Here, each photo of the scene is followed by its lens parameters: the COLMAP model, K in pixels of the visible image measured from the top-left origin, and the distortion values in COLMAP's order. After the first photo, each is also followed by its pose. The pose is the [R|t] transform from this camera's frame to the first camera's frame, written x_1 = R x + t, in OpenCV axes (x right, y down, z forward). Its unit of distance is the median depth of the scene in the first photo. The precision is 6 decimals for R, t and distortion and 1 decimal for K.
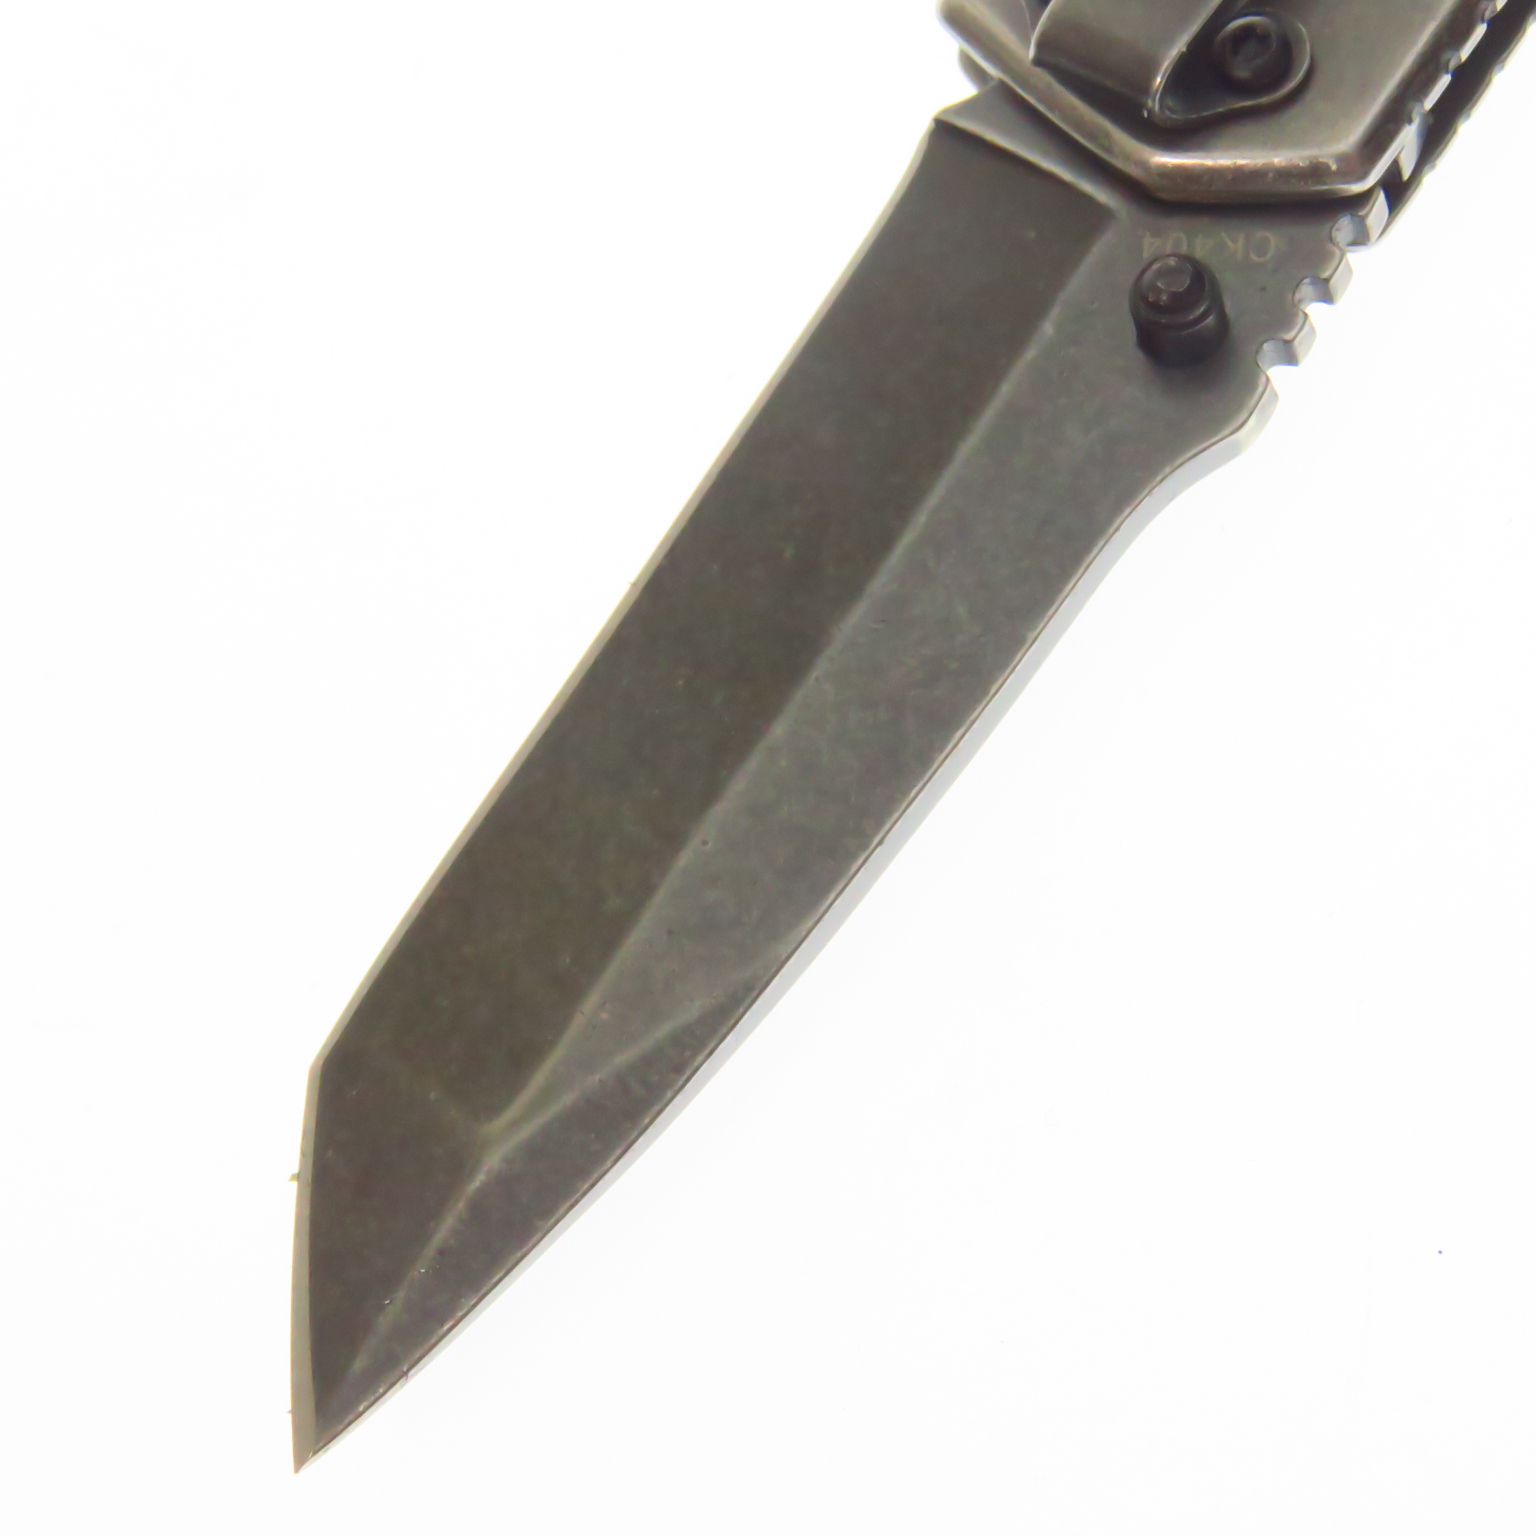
lens RADIAL K [[2869.3, 0, 768.0], [0, 2869.3, 768.0], [0, 0, 1]] dist [-0.100862, -0.032199]
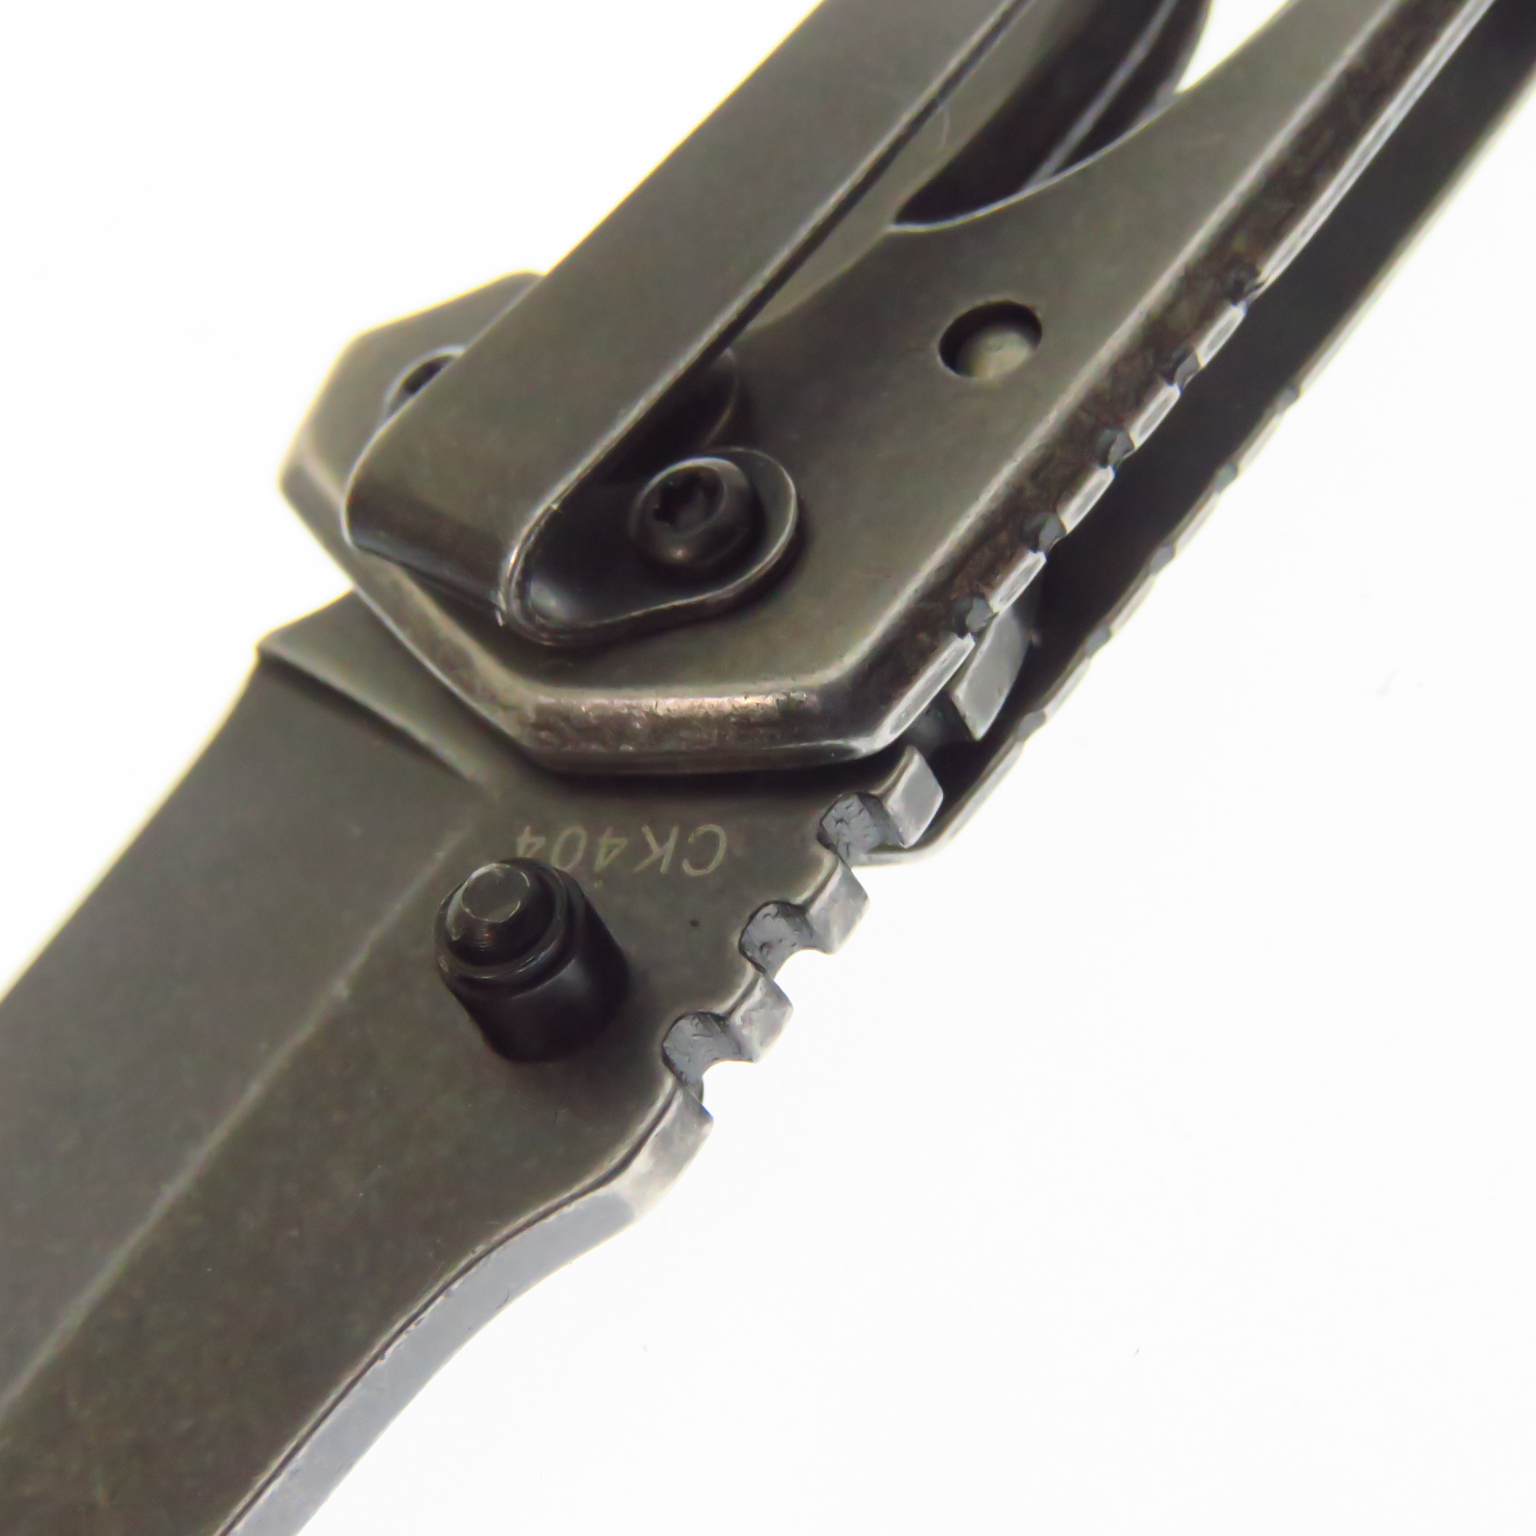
lens RADIAL K [[2869.3, 0, 768.0], [0, 2869.3, 768.0], [0, 0, 1]] dist [-0.100862, -0.032199]
pose [[0.996528, 0.013211, -0.082202, 0.233605], [-0.032209, 0.971628, -0.234312, -0.066248], [0.076774, 0.236146, 0.968680, 0.448670]]
